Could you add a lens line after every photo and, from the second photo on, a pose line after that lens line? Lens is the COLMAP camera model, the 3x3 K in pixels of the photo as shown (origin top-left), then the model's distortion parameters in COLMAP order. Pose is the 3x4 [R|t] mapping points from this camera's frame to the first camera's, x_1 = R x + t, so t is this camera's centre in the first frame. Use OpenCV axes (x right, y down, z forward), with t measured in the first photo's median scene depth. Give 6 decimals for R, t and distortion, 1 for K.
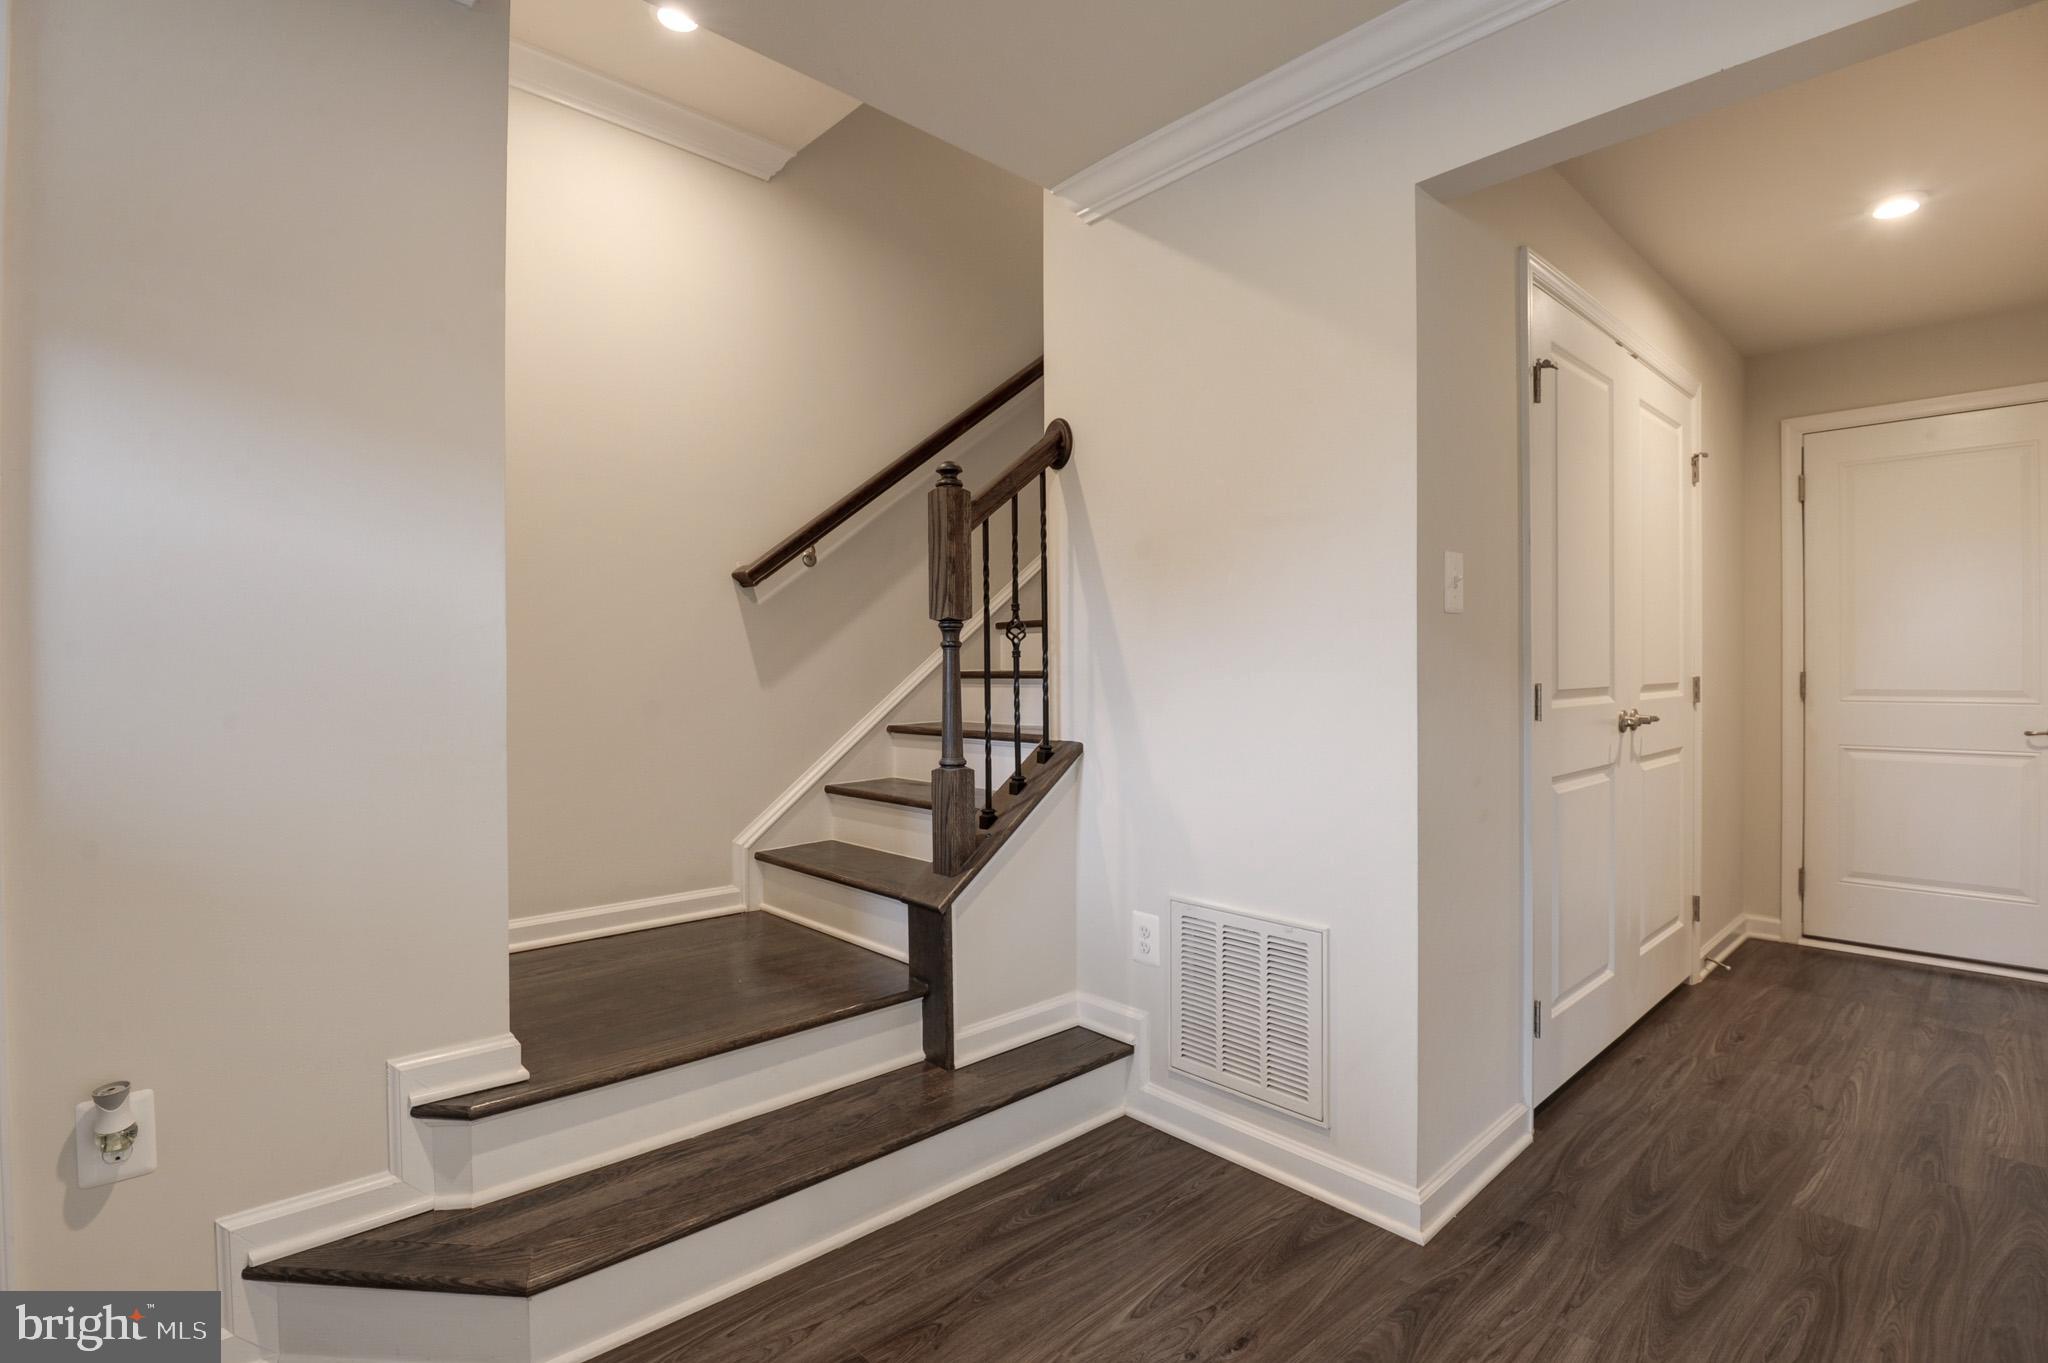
lens RADIAL K [[979.1, 0, 1024.0], [0, 979.1, 687.3], [0, 0, 1]] dist [-0.006095, -0.007479]
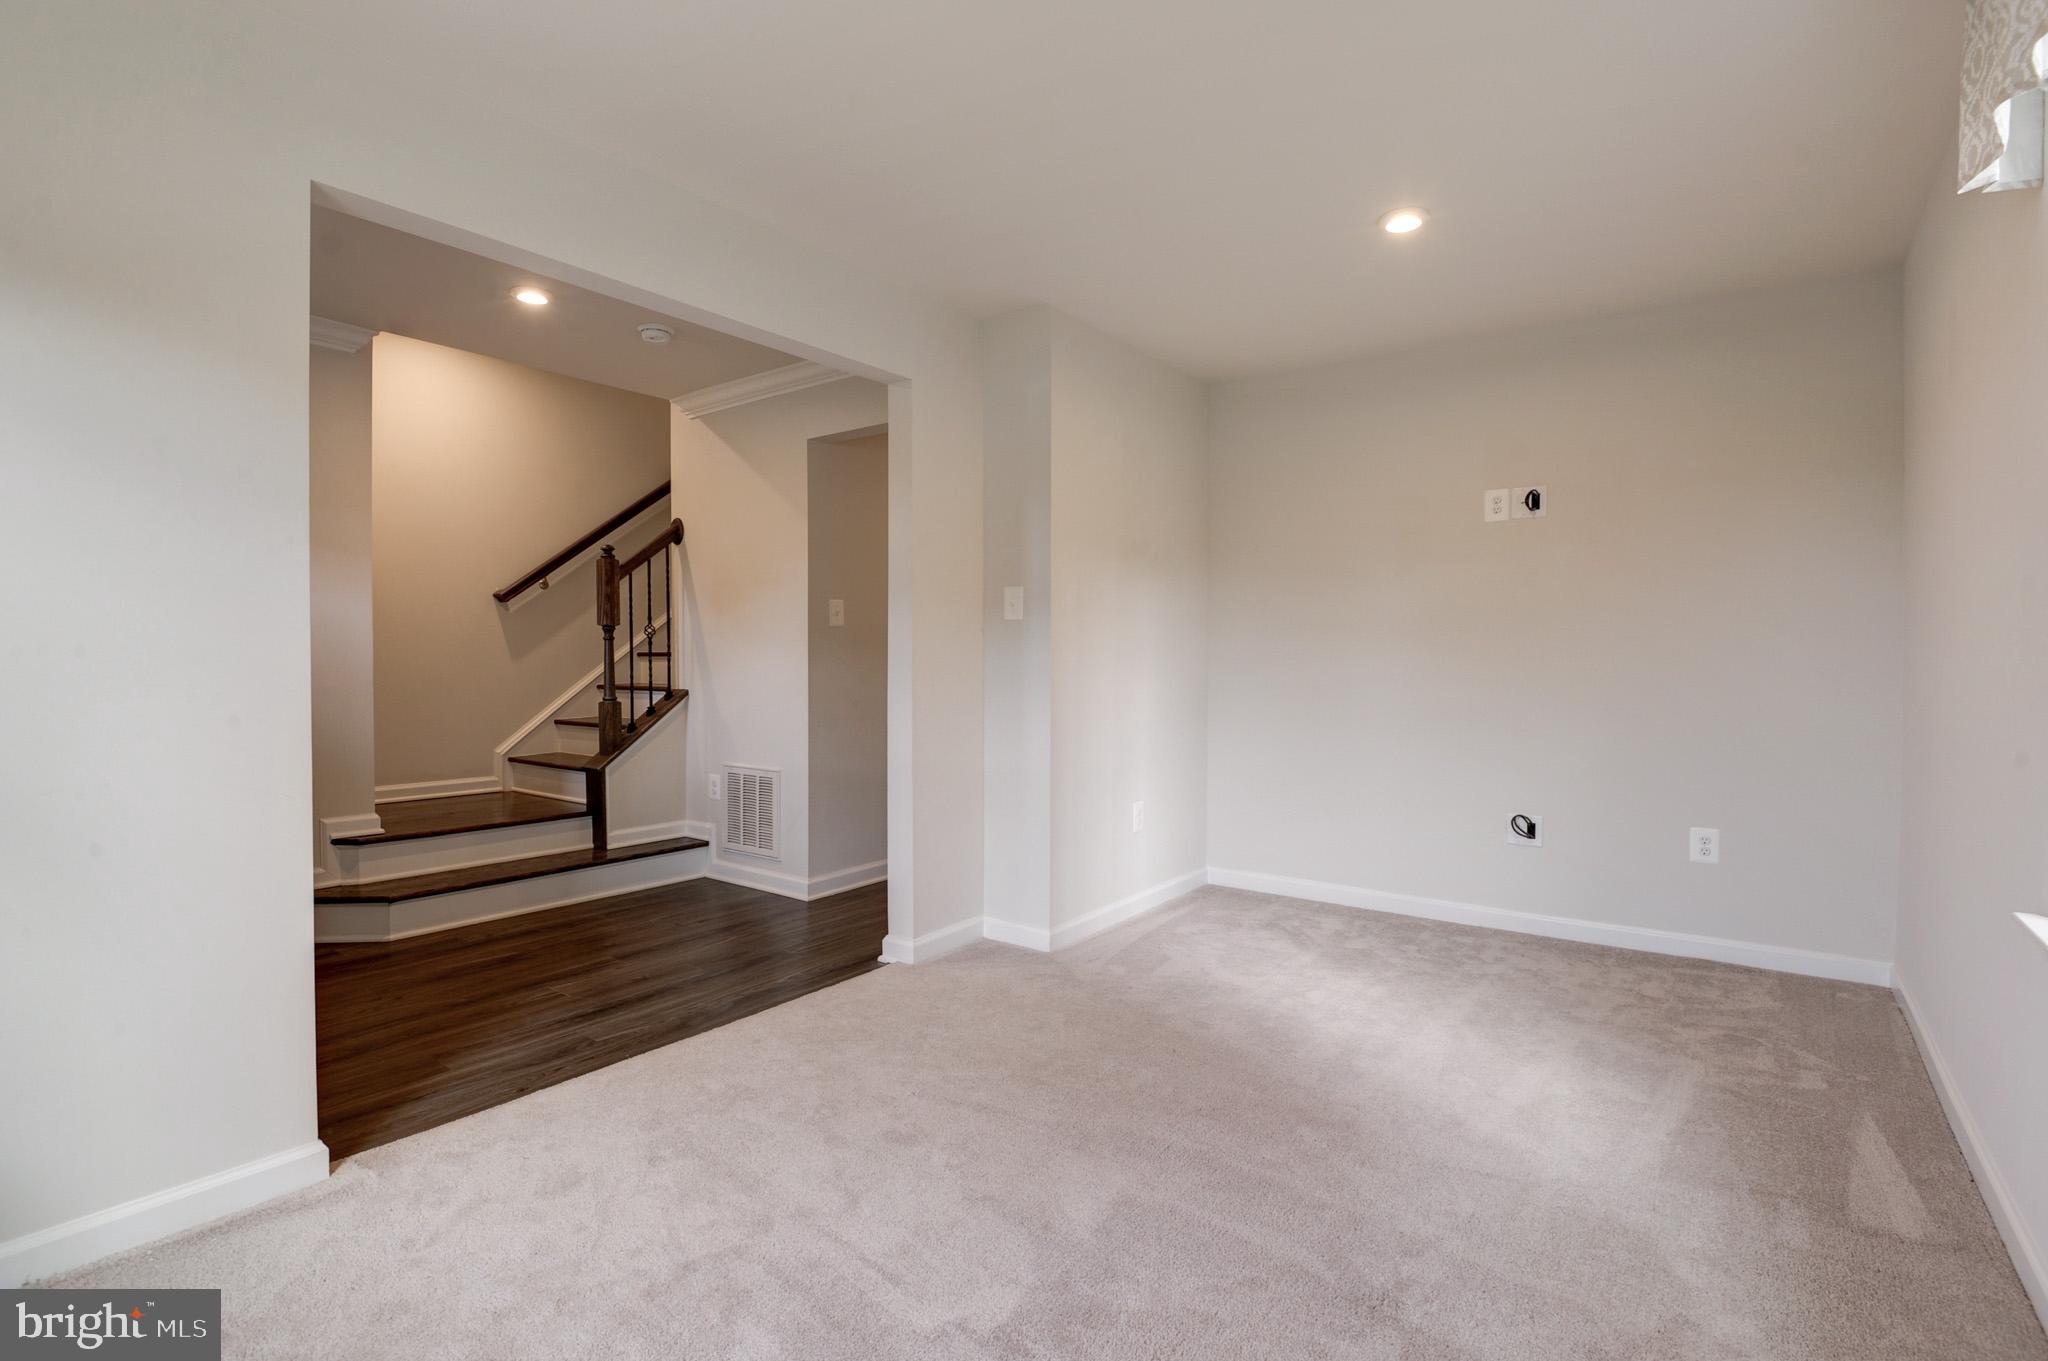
lens RADIAL K [[979.1, 0, 1032.8], [0, 979.1, 694.3], [0, 0, 1]] dist [-0.006095, -0.007479]
pose [[0.982980, -0.000346, 0.183714, 0.393078], [-0.003467, 0.999785, 0.020431, 0.025023], [-0.183682, -0.020720, 0.982767, -1.061984]]
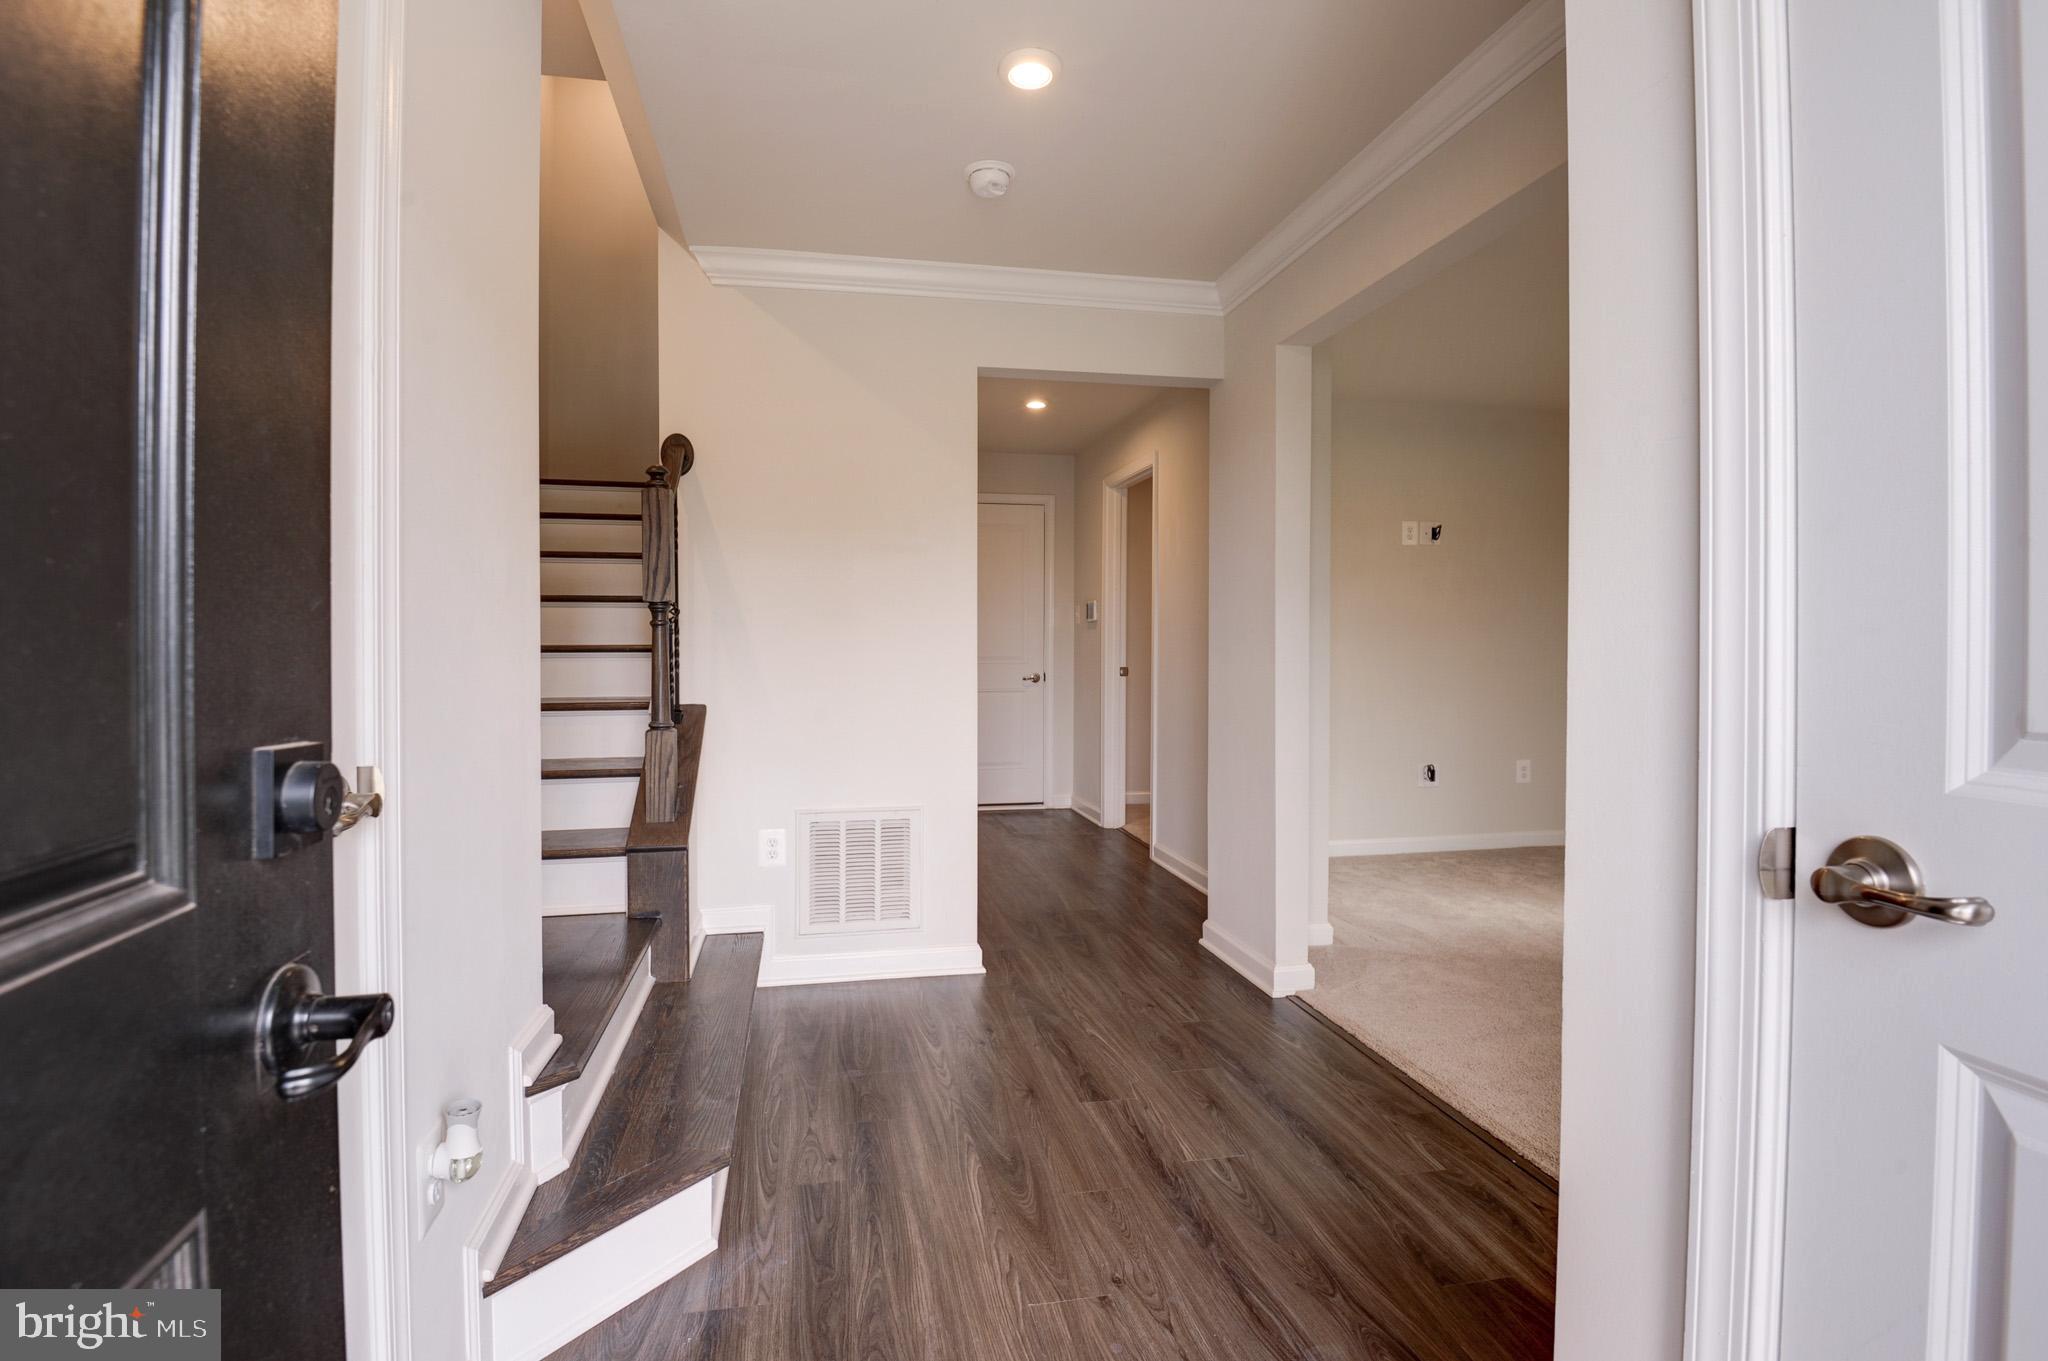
lens RADIAL K [[979.1, 0, 1012.2], [0, 979.1, 654.5], [0, 0, 1]] dist [-0.006095, -0.007479]
pose [[0.512044, -0.007894, 0.858923, -0.842272], [0.008757, 0.999954, 0.003970, -0.007323], [-0.858915, 0.005489, 0.512089, 0.040012]]
